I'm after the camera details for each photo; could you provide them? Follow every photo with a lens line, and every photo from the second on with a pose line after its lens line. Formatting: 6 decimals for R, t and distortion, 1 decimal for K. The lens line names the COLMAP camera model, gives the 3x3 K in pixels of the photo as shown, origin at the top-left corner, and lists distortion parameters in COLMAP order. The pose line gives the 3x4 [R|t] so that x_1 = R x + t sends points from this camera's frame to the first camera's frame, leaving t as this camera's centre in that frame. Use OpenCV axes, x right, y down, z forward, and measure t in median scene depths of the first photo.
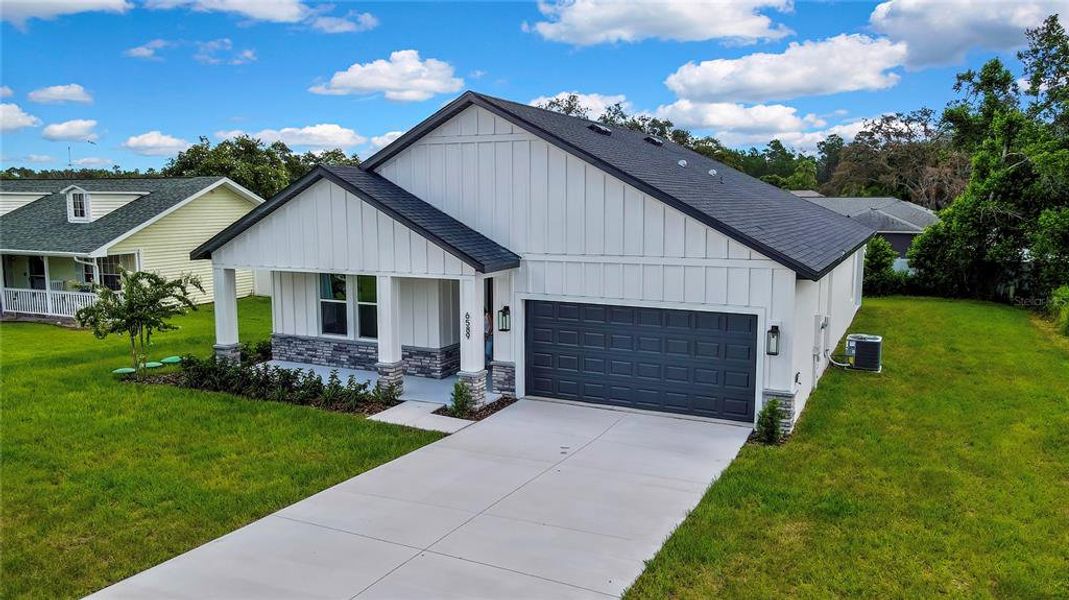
lens RADIAL K [[799.6, 0, 521.8], [0, 799.6, 274.3], [0, 0, 1]] dist [0.002935, 0.002460]
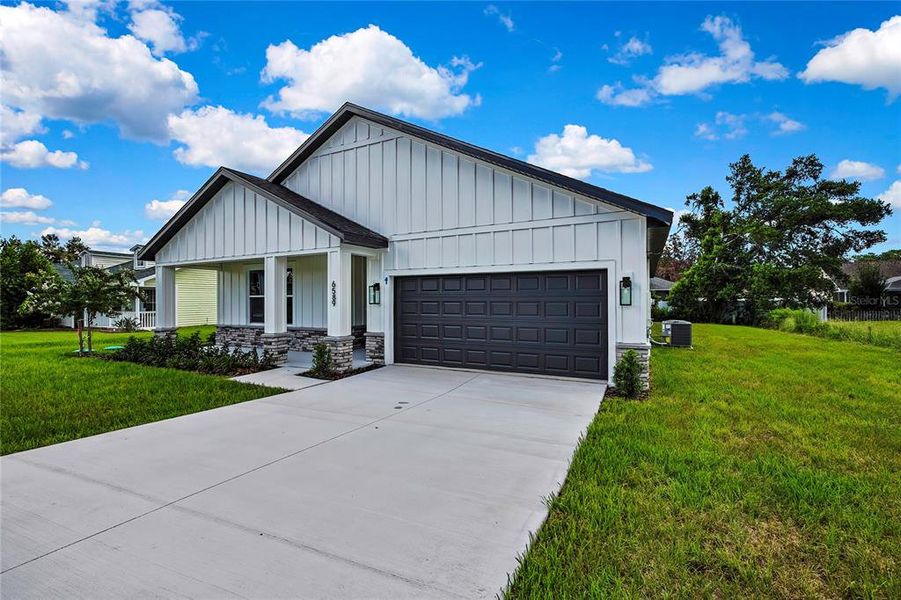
lens RADIAL K [[386.3, 0, 453.5], [0, 386.3, 294.6], [0, 0, 1]] dist [-0.002875, -0.000419]
pose [[0.999991, -0.004046, 0.001208, 0.088445], [0.004154, 0.993970, -0.109571, 0.116732], [-0.000757, 0.109575, 0.993978, 0.452259]]
